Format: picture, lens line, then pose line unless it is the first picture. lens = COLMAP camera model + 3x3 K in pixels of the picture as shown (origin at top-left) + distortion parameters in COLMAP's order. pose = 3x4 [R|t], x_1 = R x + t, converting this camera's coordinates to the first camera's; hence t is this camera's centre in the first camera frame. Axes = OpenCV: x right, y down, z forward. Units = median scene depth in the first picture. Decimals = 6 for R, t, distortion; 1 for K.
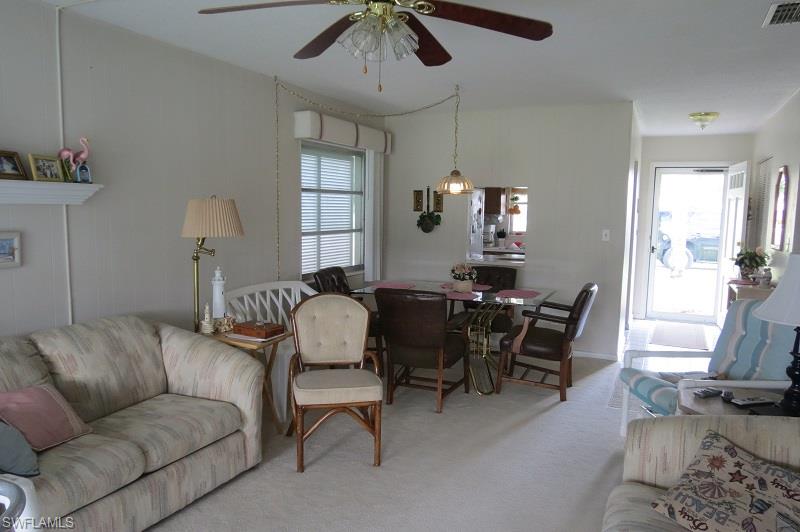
lens RADIAL K [[549.7, 0, 400.0], [0, 549.7, 266.0], [0, 0, 1]] dist [-0.044131, 0.021746]
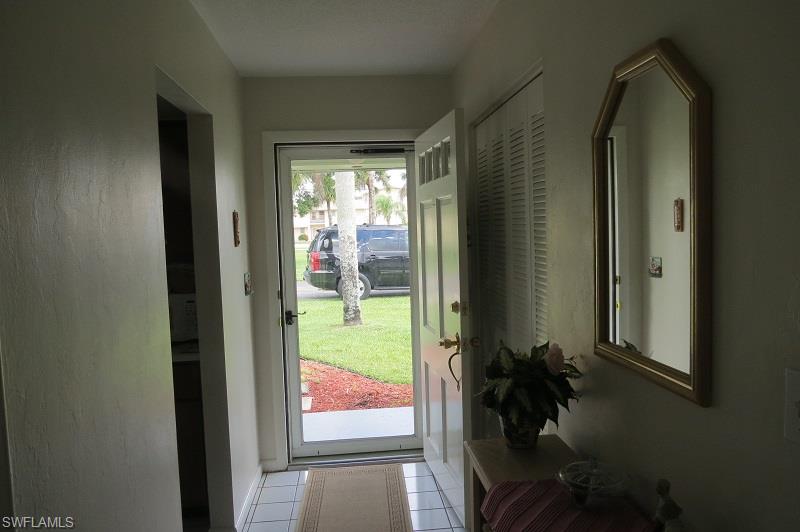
lens RADIAL K [[549.7, 0, 400.0], [0, 549.7, 266.0], [0, 0, 1]] dist [-0.044131, 0.021746]
pose [[0.851354, -0.074998, 0.519203, 0.344751], [0.101644, 0.994555, -0.023007, -0.063162], [-0.514651, 0.072361, 0.854341, 0.614992]]
